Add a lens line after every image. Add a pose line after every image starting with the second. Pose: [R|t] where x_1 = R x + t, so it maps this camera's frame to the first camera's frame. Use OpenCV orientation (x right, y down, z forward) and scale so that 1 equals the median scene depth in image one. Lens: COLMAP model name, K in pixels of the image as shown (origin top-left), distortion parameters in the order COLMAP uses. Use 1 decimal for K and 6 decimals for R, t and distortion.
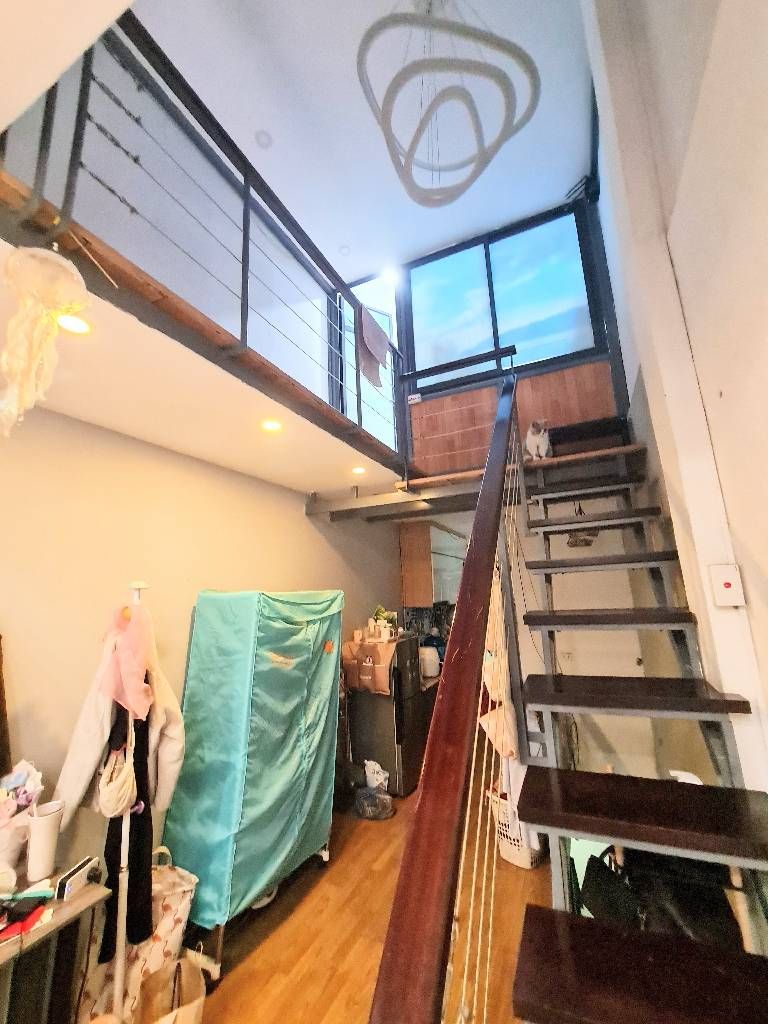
lens RADIAL K [[421.9, 0, 381.9], [0, 421.9, 507.0], [0, 0, 1]] dist [0.007945, -0.000342]
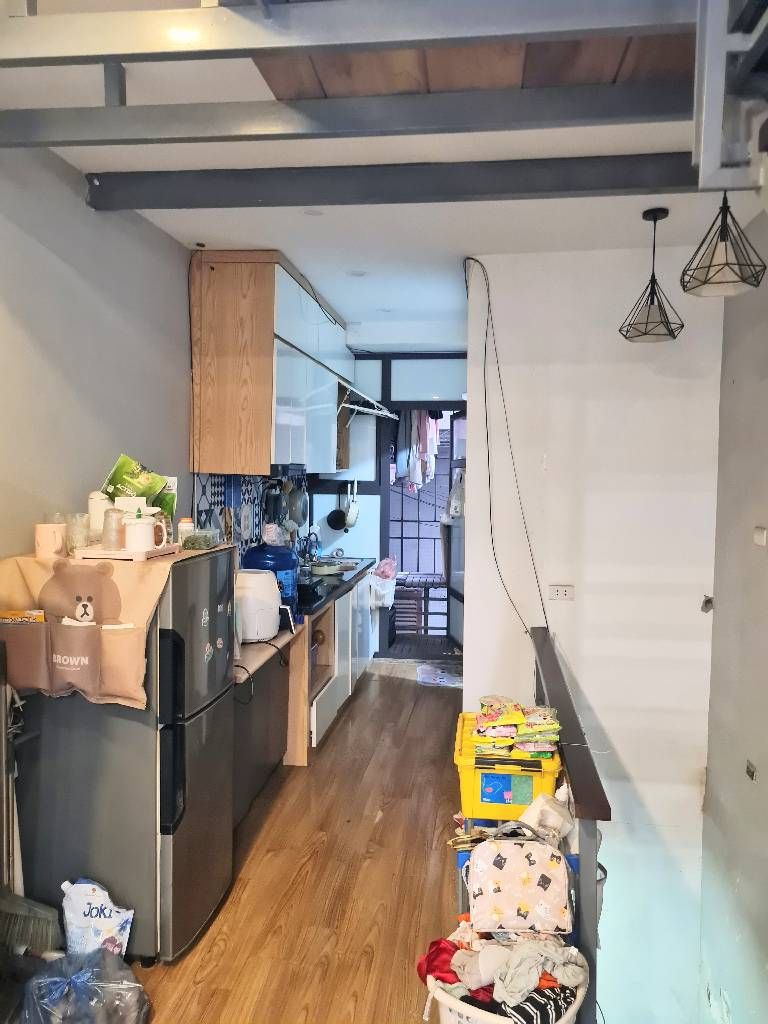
lens RADIAL K [[771.9, 0, 381.0], [0, 771.9, 512.9], [0, 0, 1]] dist [0.035092, -0.006379]
pose [[0.954736, 0.031309, 0.295803, 0.010115], [-0.105228, 0.965690, 0.237422, 0.127755], [-0.278221, -0.257802, 0.925274, 0.417470]]
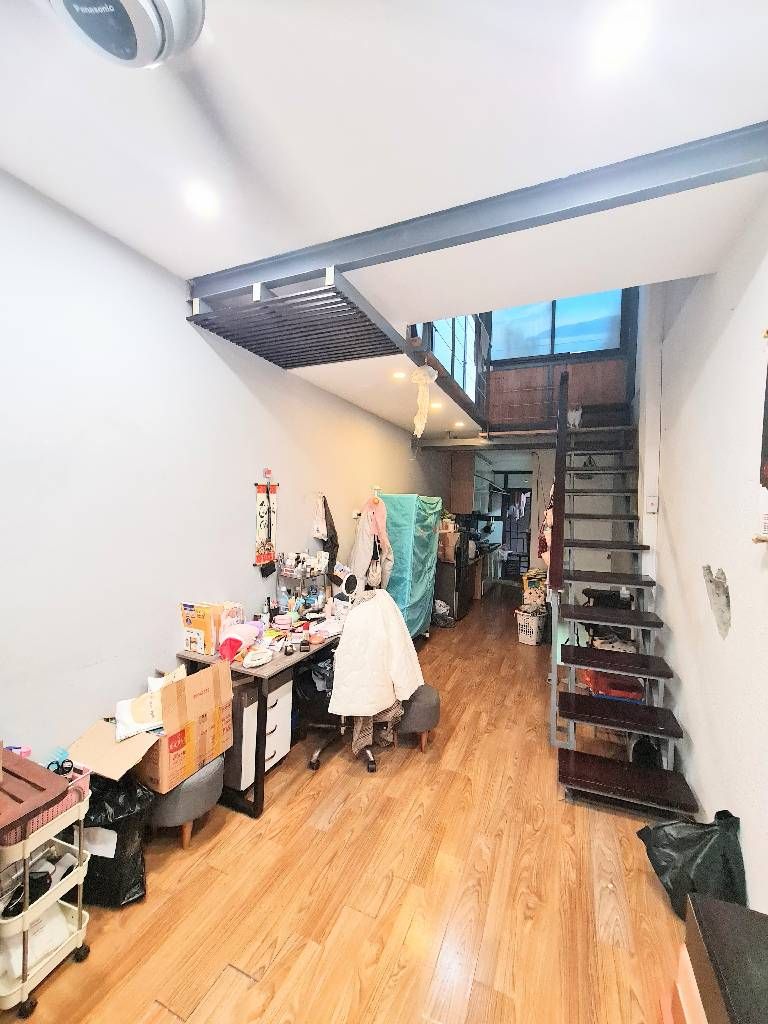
lens RADIAL K [[421.9, 0, 384.6], [0, 421.9, 510.7], [0, 0, 1]] dist [0.007945, -0.000342]
pose [[0.997269, 0.064482, 0.036013, -0.322200], [-0.070667, 0.974834, 0.211434, -0.073967], [-0.021473, -0.213402, 0.976728, -0.534180]]
